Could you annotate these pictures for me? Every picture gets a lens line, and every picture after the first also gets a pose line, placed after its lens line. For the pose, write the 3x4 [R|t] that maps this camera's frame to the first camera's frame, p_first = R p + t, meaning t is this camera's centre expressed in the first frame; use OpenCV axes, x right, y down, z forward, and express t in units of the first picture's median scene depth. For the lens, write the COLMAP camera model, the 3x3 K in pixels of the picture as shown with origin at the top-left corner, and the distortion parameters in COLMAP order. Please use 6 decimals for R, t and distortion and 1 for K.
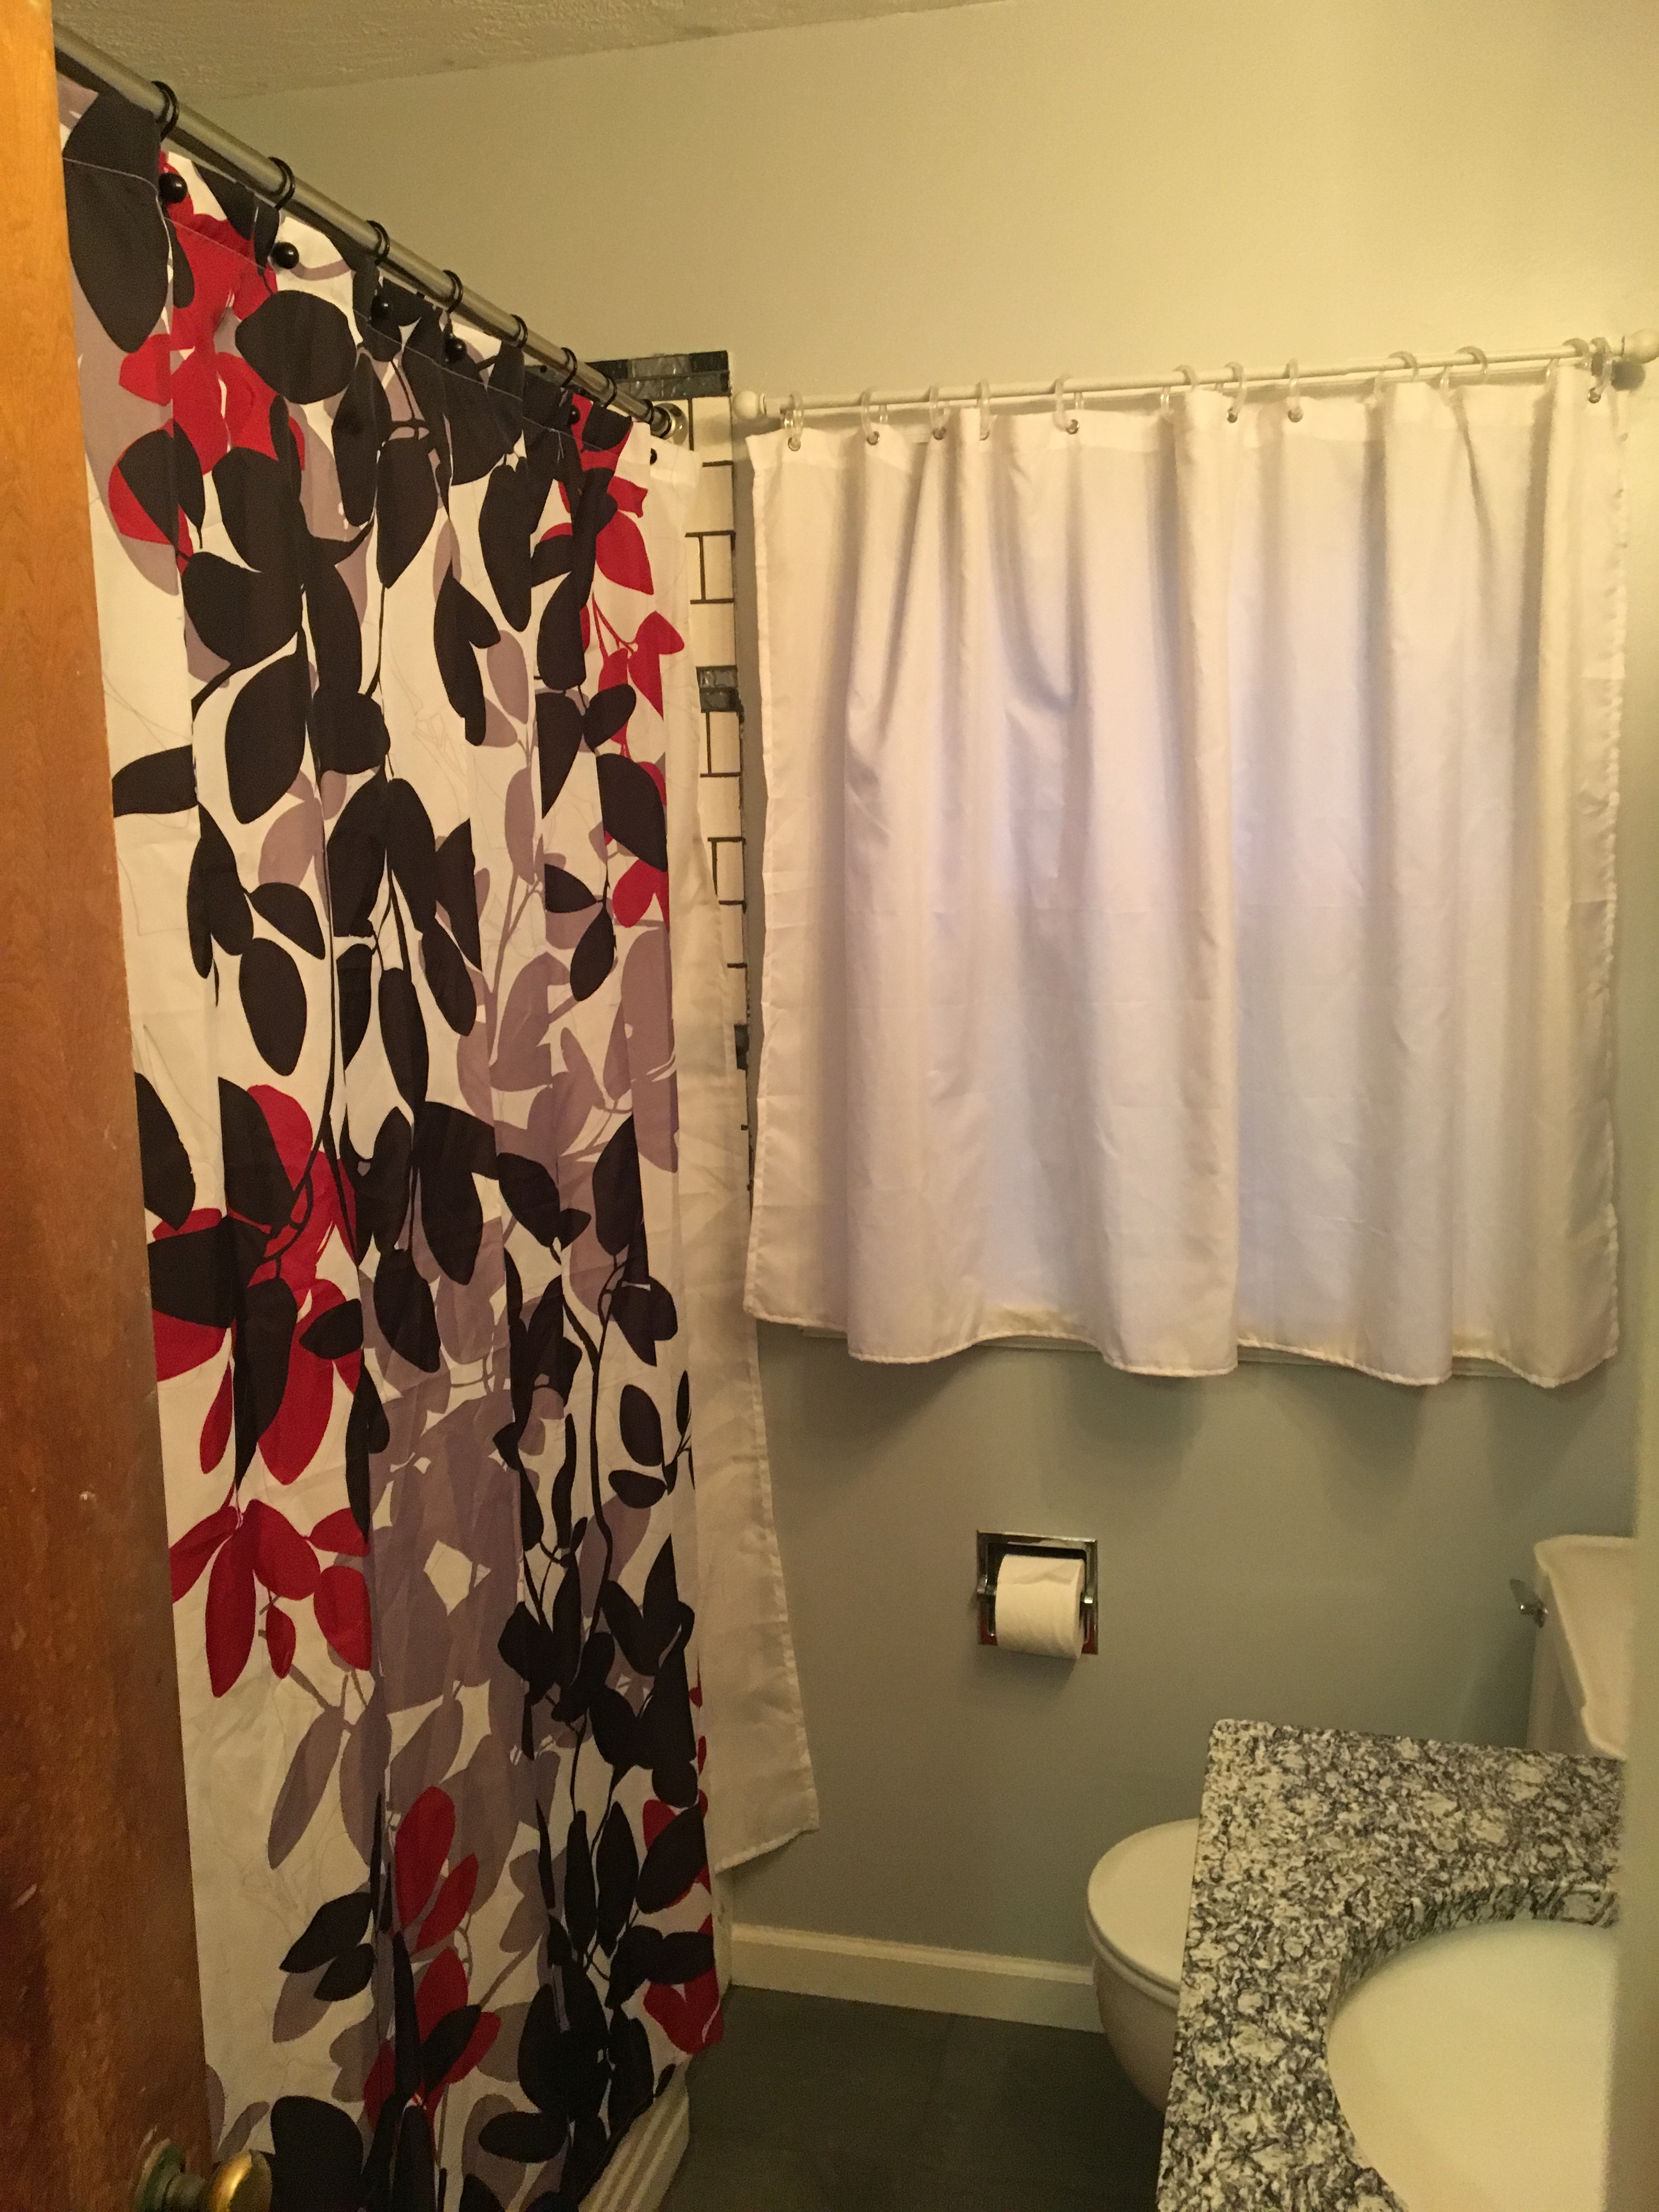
lens RADIAL K [[1852.2, 0, 835.9], [0, 1852.2, 1101.2], [0, 0, 1]] dist [0.087794, -0.129981]
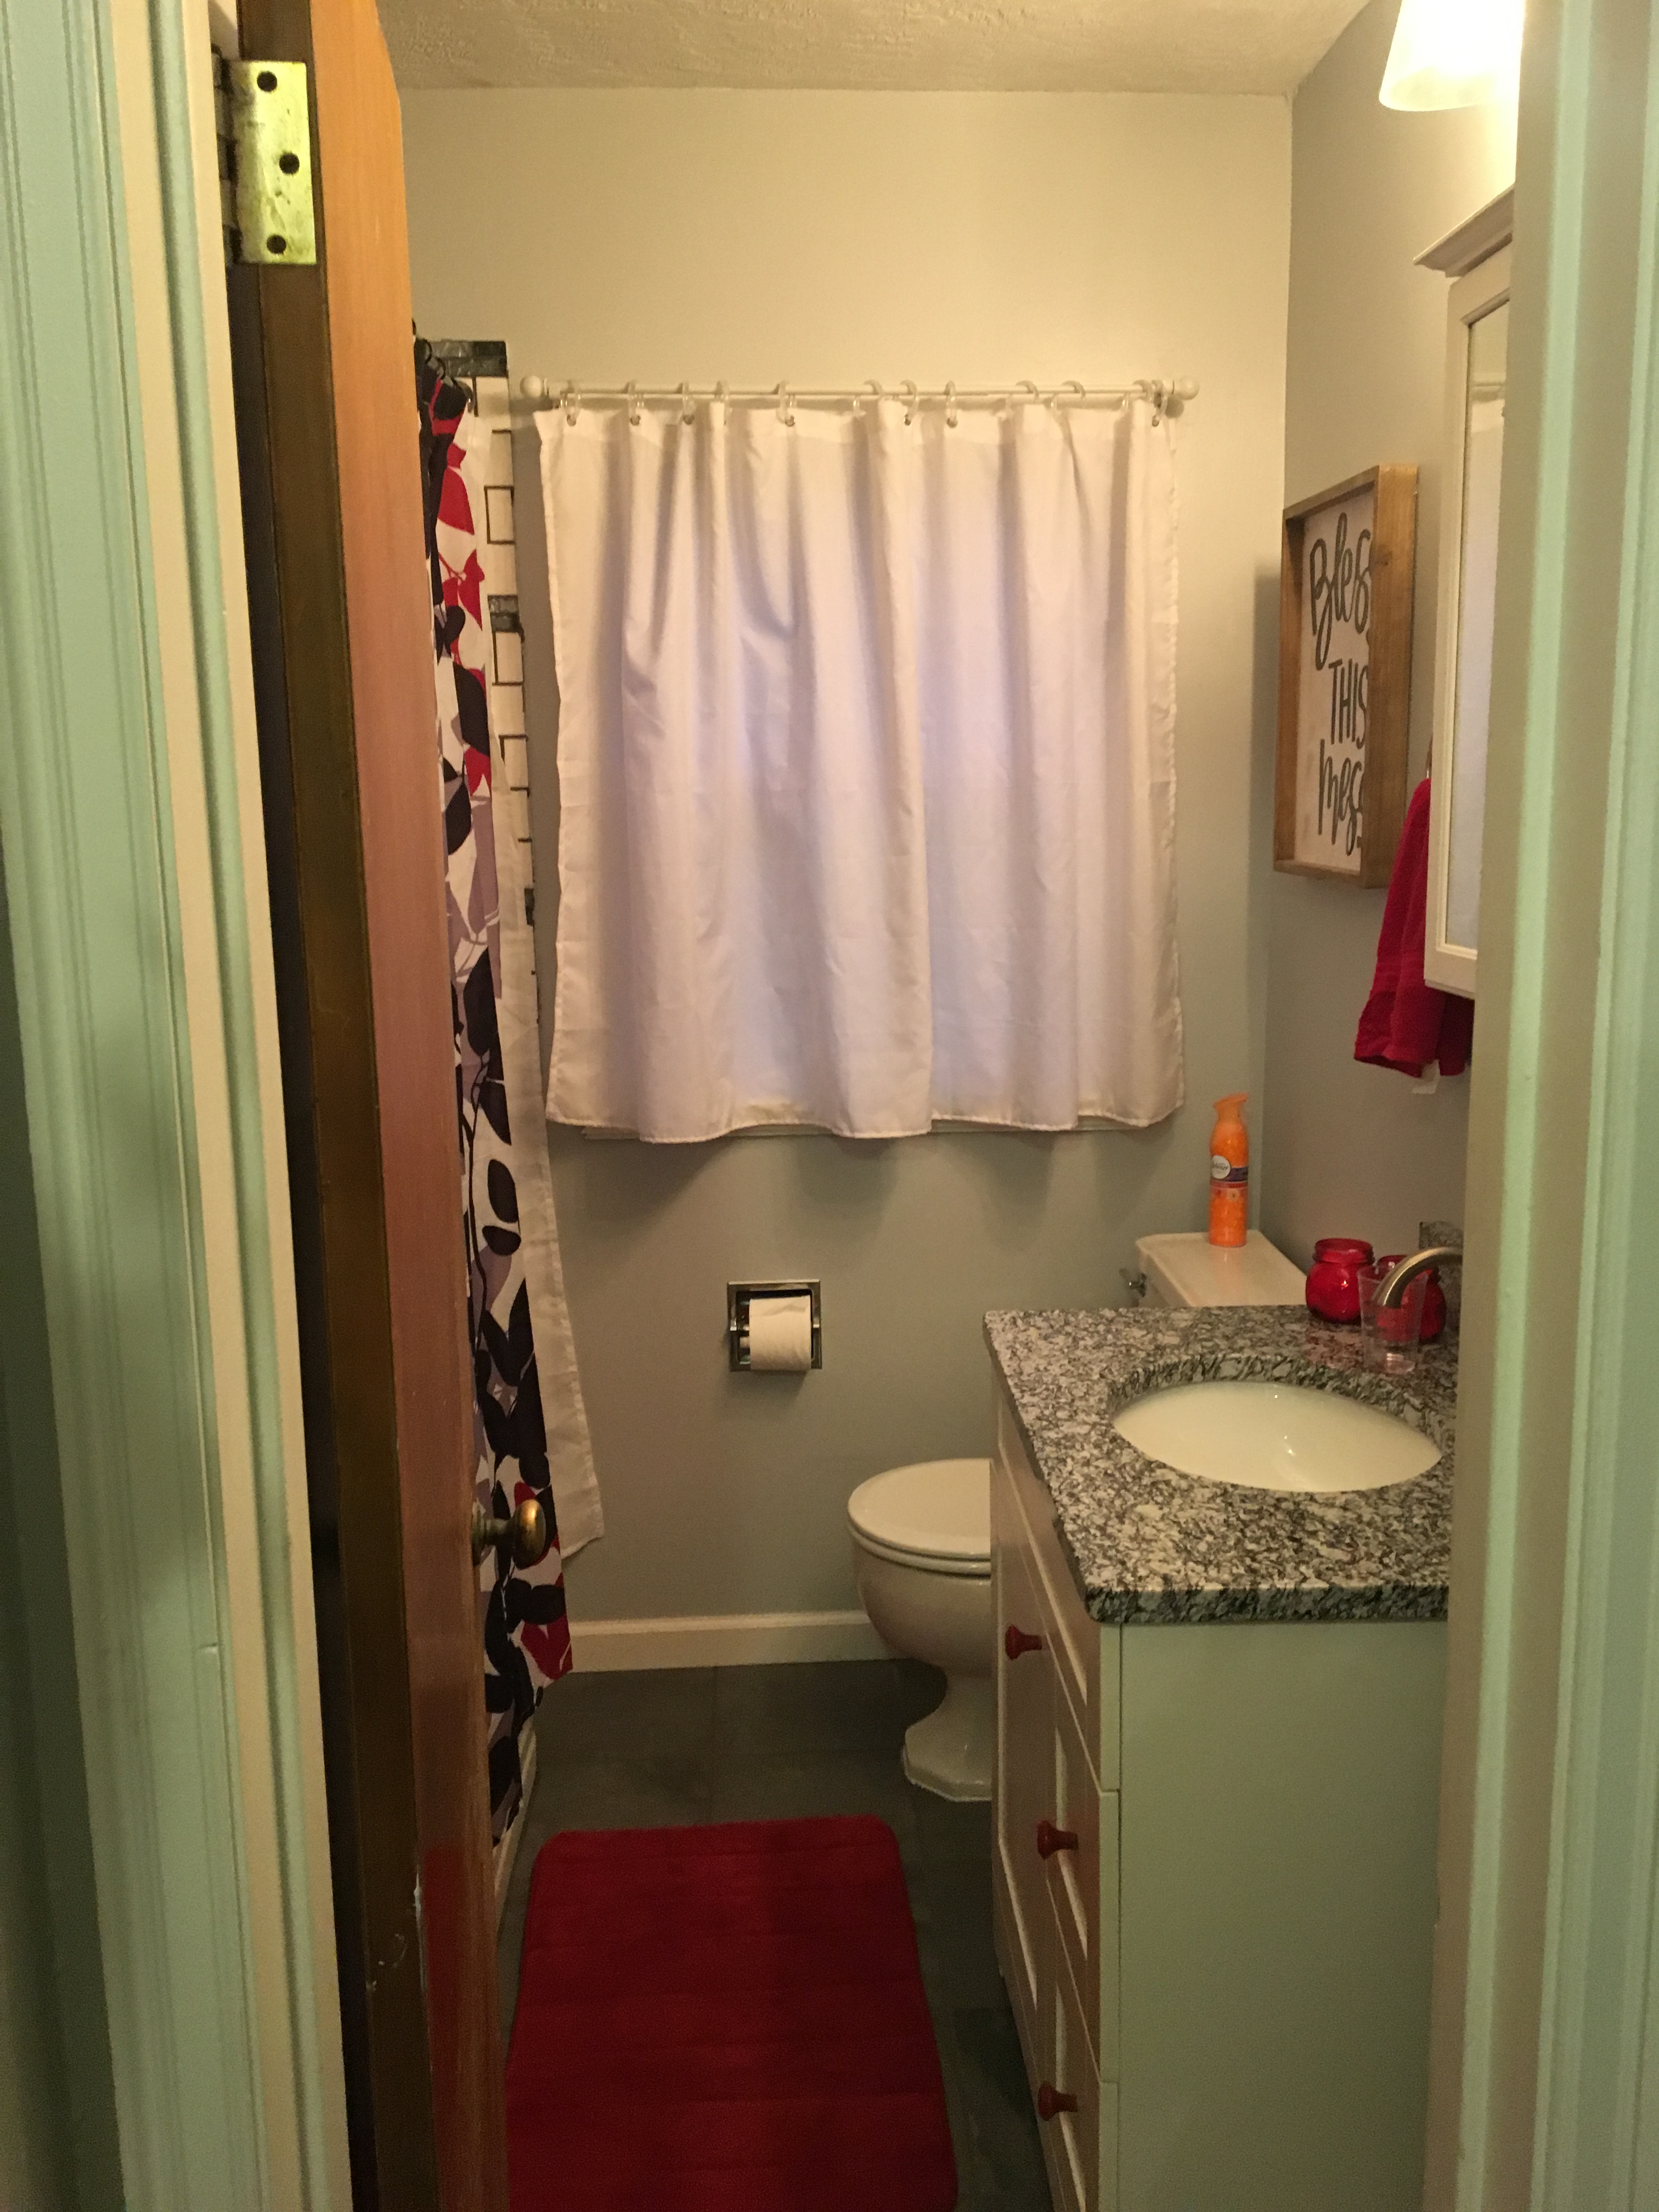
lens RADIAL K [[1843.6, 0, 839.1], [0, 1843.6, 1105.4], [0, 0, 1]] dist [0.094507, -0.162919]
pose [[0.959542, -0.047132, 0.277591, -0.232008], [0.041233, 0.998783, 0.027057, 0.090194], [-0.278529, -0.014516, 0.960318, -0.284989]]
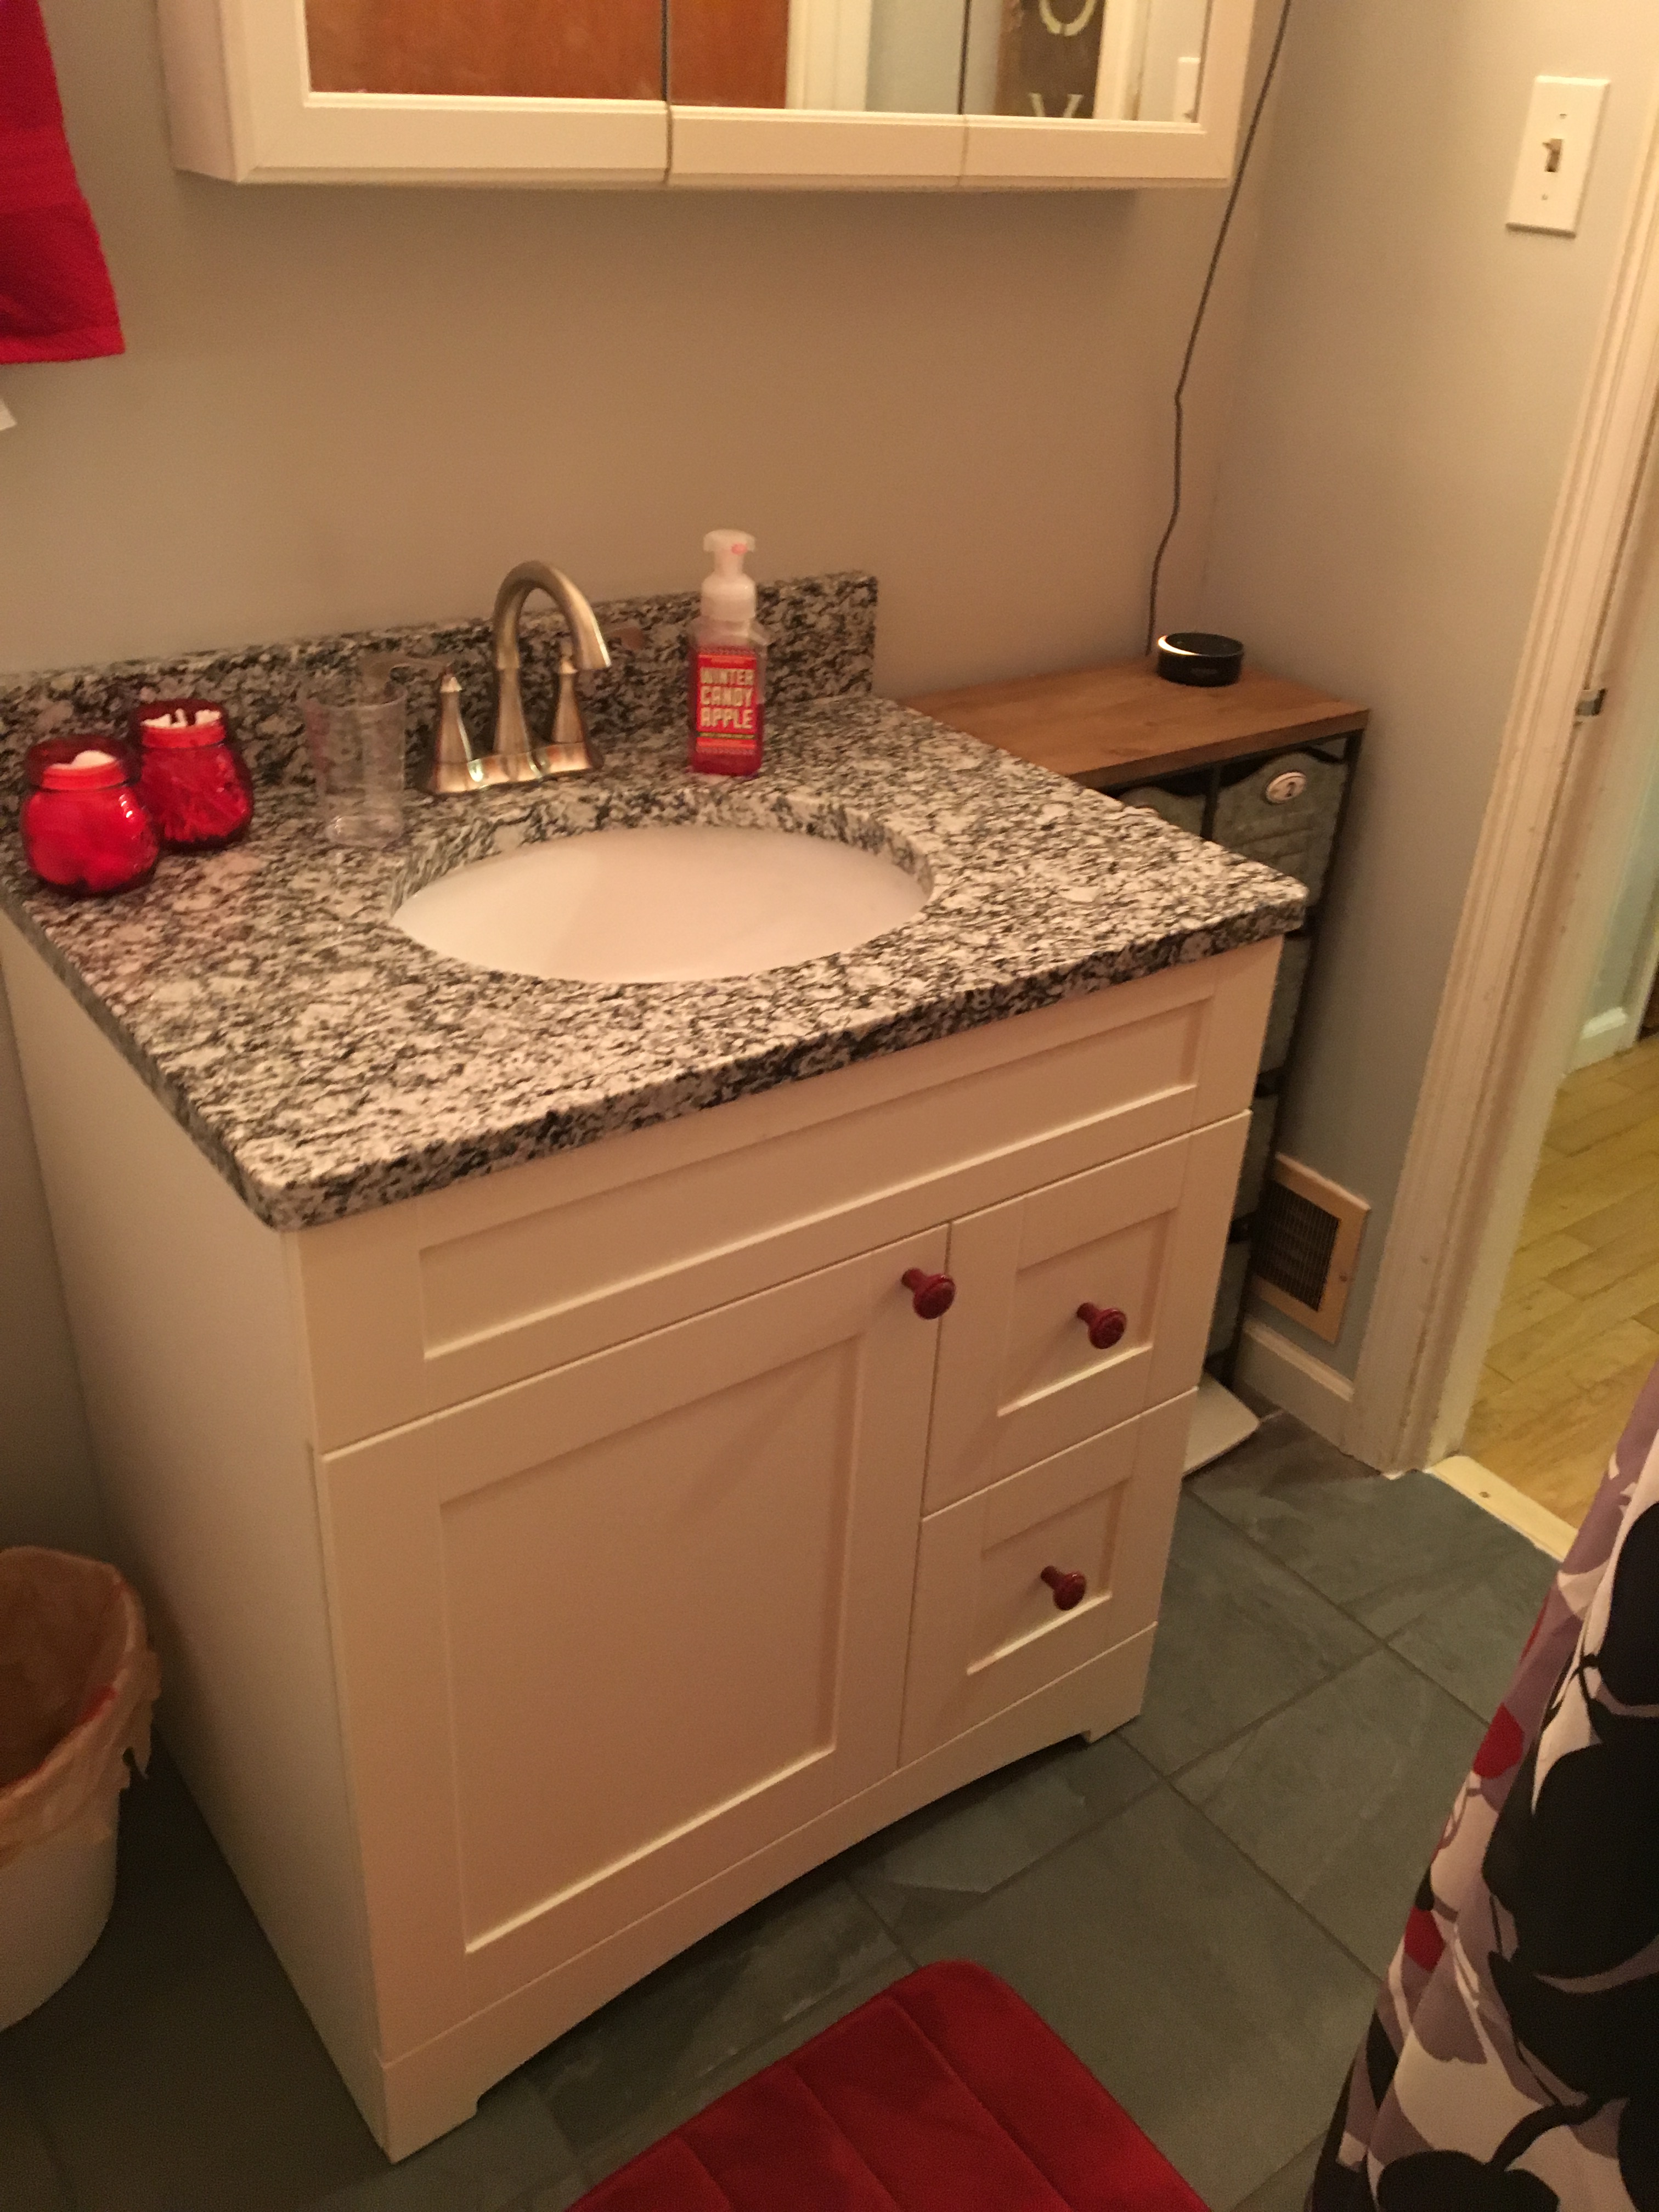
lens RADIAL K [[1843.6, 0, 839.1], [0, 1843.6, 1105.4], [0, 0, 1]] dist [0.094507, -0.162919]
pose [[-0.769860, -0.332914, 0.544503, -0.193537], [0.062042, 0.810089, 0.583015, -0.023971], [-0.635190, 0.482622, -0.603001, 0.923991]]
